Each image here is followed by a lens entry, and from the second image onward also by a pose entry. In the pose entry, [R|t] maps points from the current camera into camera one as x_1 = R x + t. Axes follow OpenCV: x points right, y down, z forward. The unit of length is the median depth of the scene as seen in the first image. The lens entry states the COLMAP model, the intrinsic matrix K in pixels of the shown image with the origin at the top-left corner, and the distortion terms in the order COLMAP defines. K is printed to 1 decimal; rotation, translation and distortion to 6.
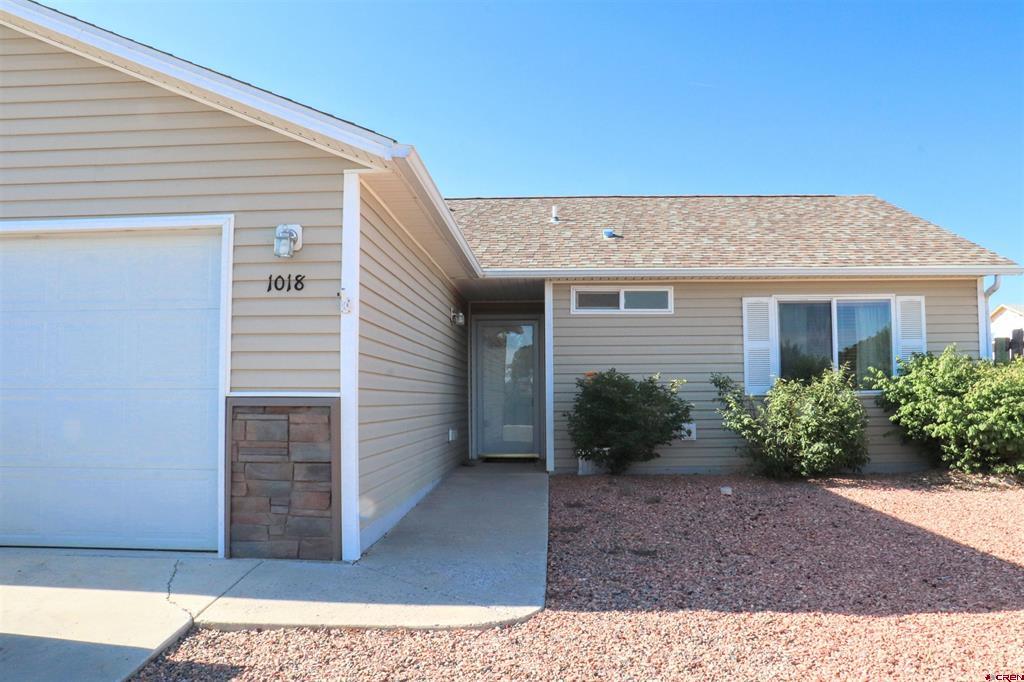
lens RADIAL K [[838.2, 0, 512.0], [0, 838.2, 341.0], [0, 0, 1]] dist [-0.171148, 0.134045]
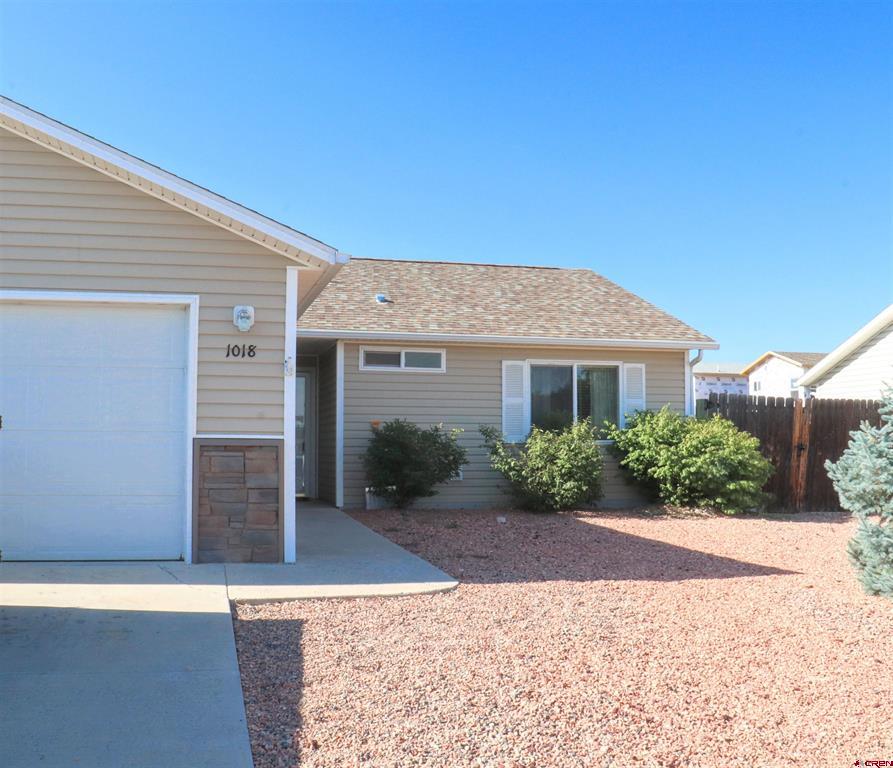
lens RADIAL K [[901.1, 0, 374.8], [0, 901.1, 386.9], [0, 0, 1]] dist [-0.146436, 0.008369]
pose [[0.971681, 0.025566, 0.234911, -0.235951], [-0.026211, 0.999656, -0.000377, -0.011091], [-0.234840, -0.005790, 0.972017, -0.248155]]
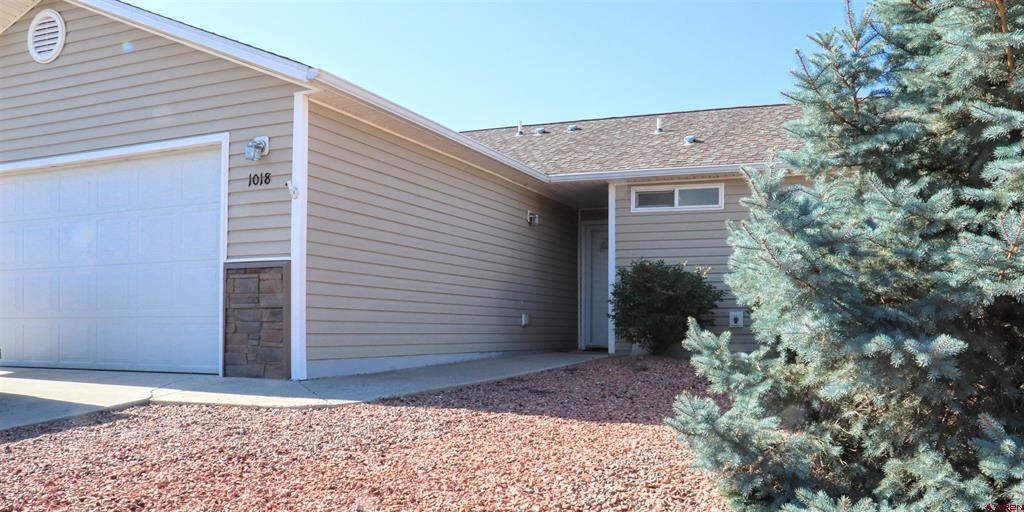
lens RADIAL K [[795.4, 0, 512.9], [0, 795.4, 334.2], [0, 0, 1]] dist [-0.147550, 0.000237]
pose [[0.938664, 0.012191, -0.344618, 0.338234], [0.014439, 0.997109, 0.074601, 0.057017], [0.344531, -0.075001, 0.935774, -0.050824]]
